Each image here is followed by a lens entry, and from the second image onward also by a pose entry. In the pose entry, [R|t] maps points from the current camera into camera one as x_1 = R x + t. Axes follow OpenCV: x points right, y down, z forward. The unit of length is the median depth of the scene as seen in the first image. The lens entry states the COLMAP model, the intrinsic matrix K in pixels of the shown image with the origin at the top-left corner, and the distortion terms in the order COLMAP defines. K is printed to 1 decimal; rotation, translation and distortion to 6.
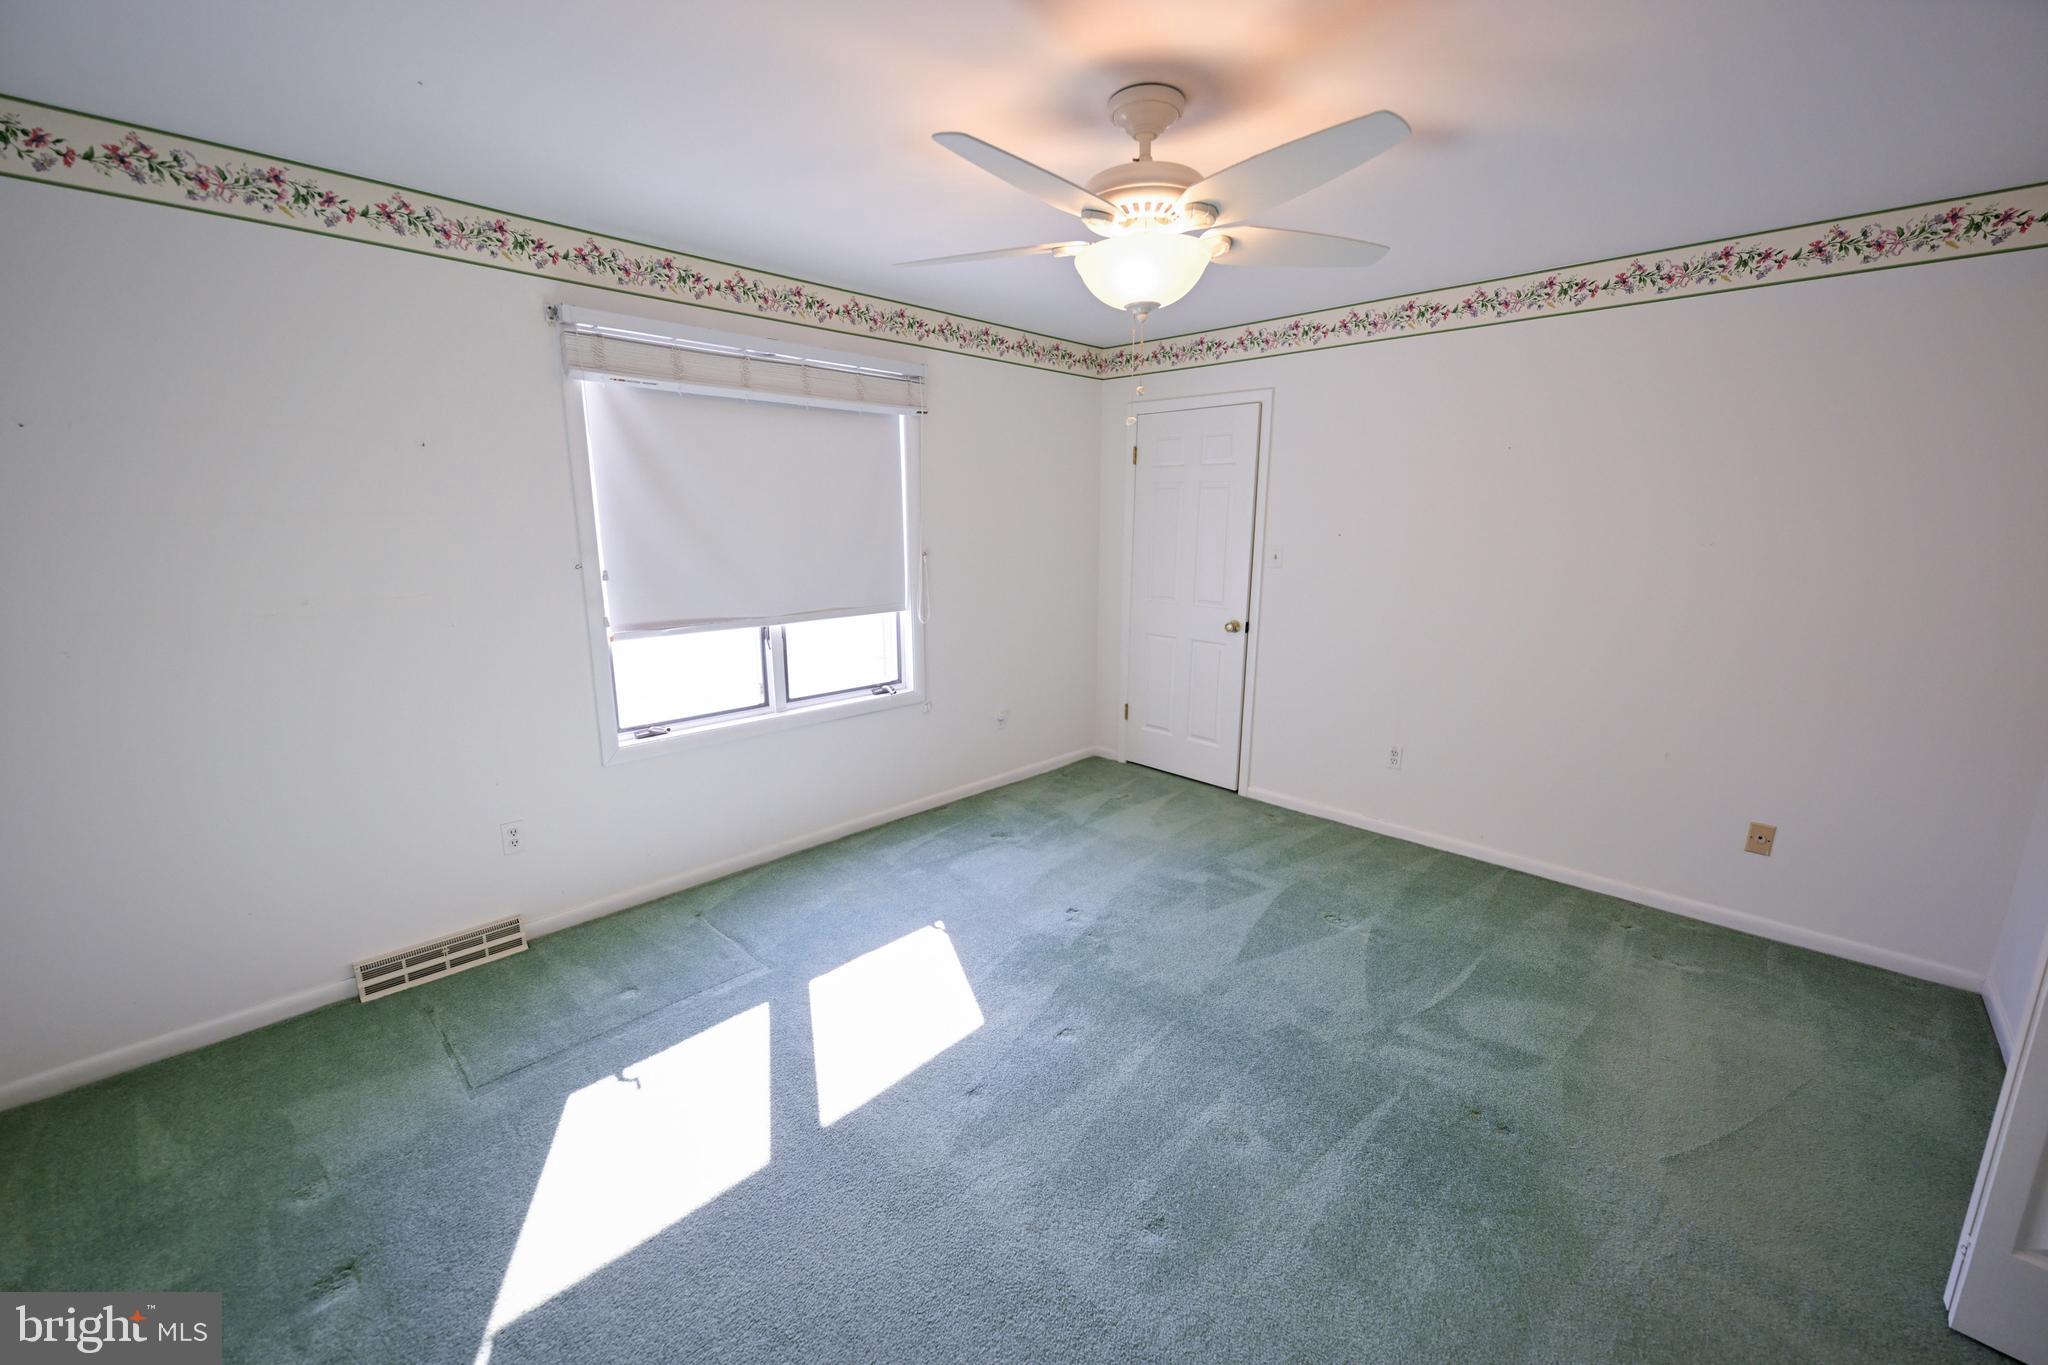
lens RADIAL K [[809.7, 0, 1036.7], [0, 809.7, 684.3], [0, 0, 1]] dist [-0.001999, 0.000362]
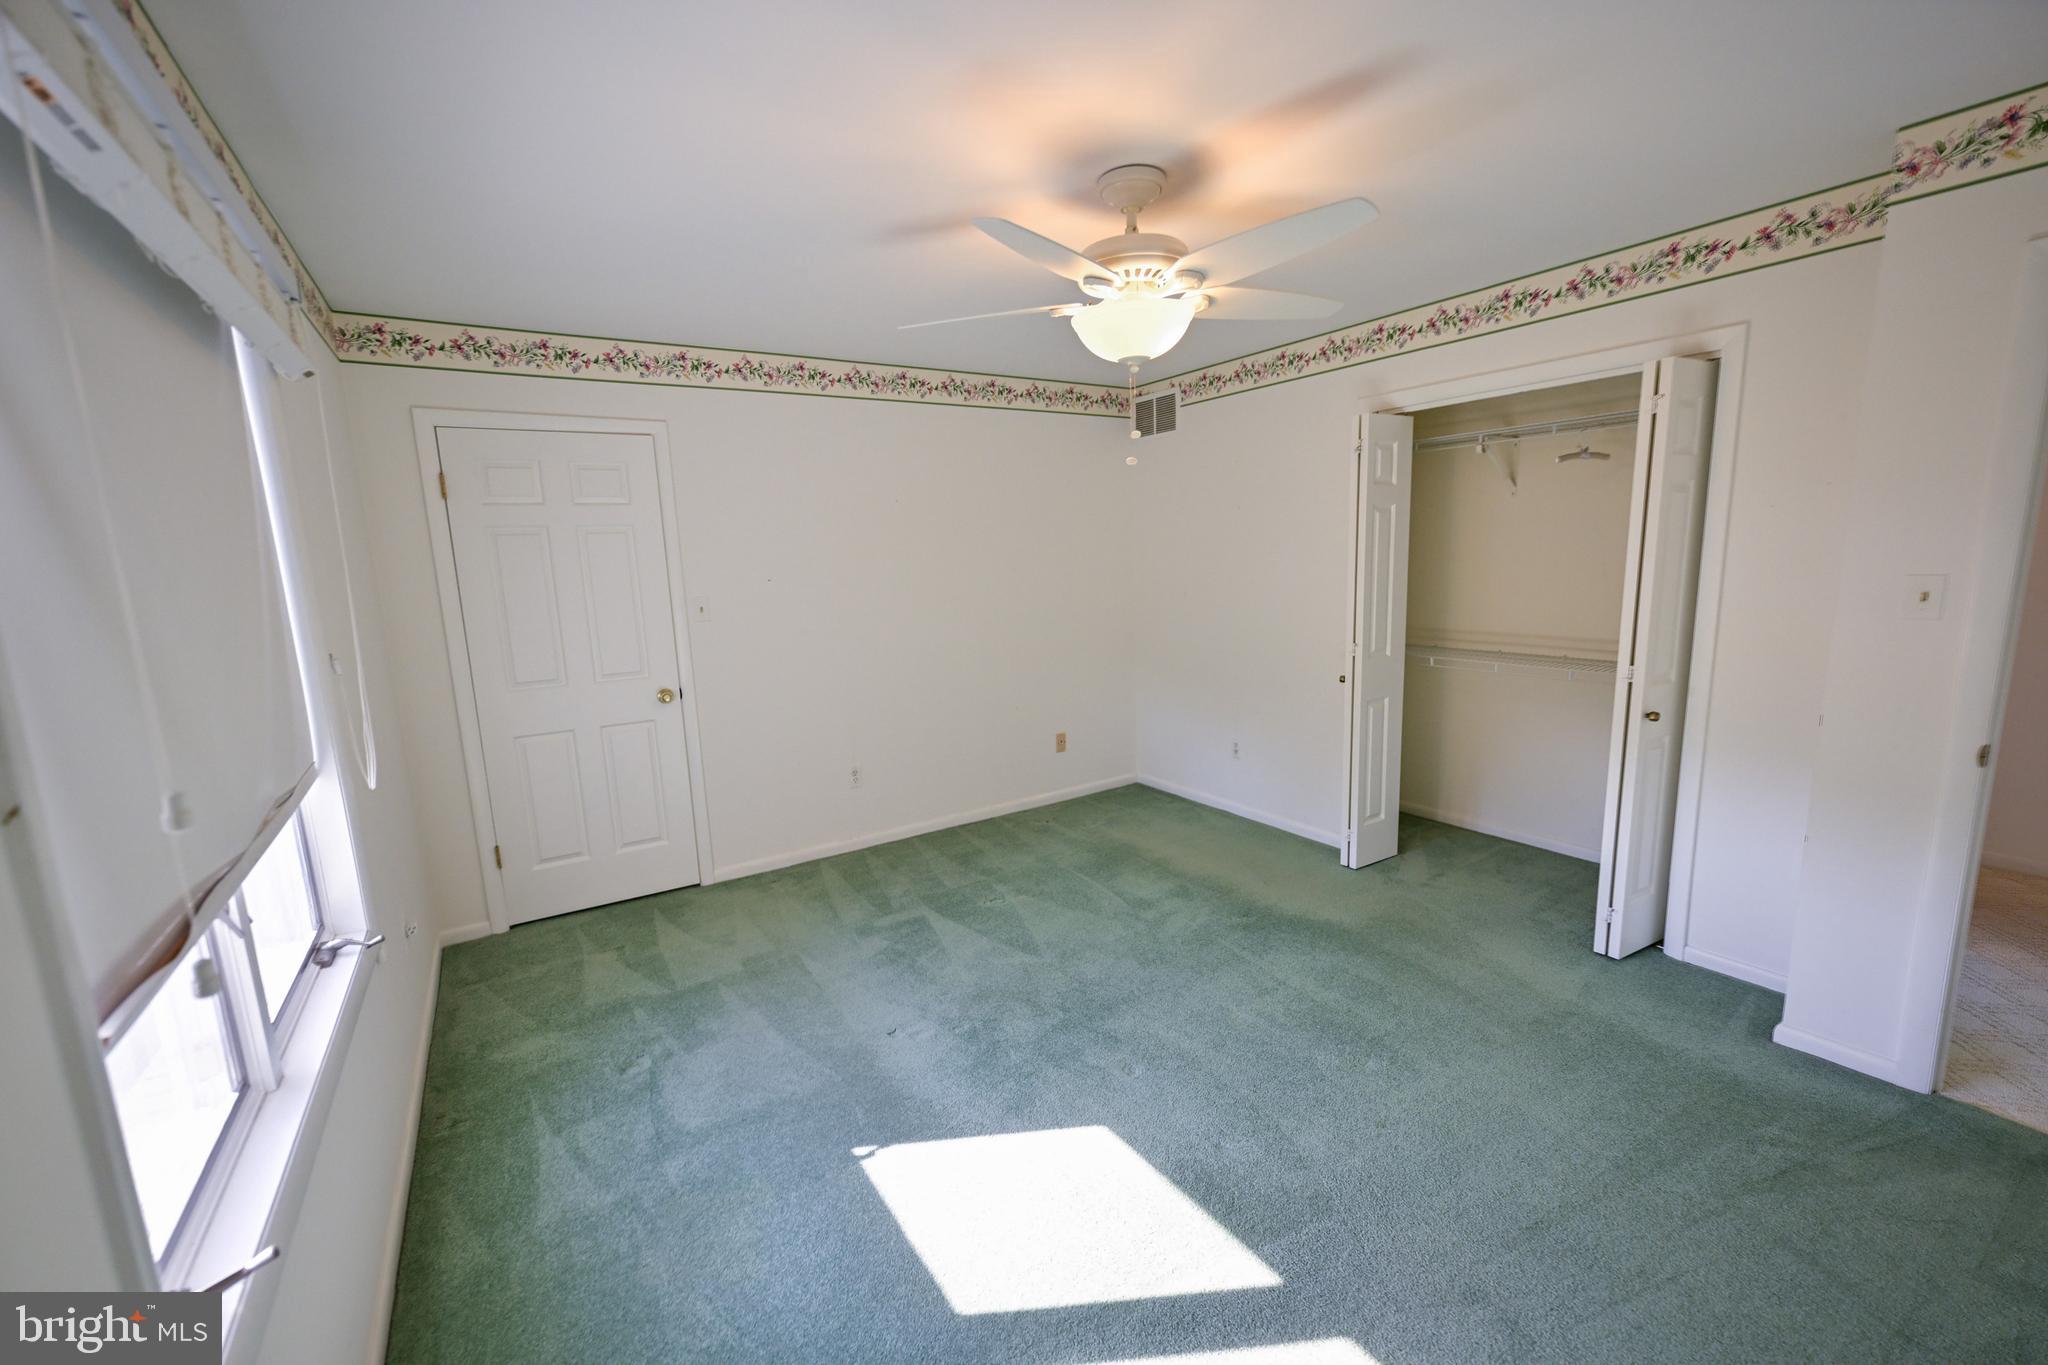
lens RADIAL K [[809.7, 0, 1023.3], [0, 809.7, 675.2], [0, 0, 1]] dist [-0.001999, 0.000362]
pose [[0.233406, -0.160465, 0.959048, -0.550051], [0.240346, 0.965207, 0.103002, -0.103035], [-0.942208, 0.206461, 0.263853, 0.495480]]
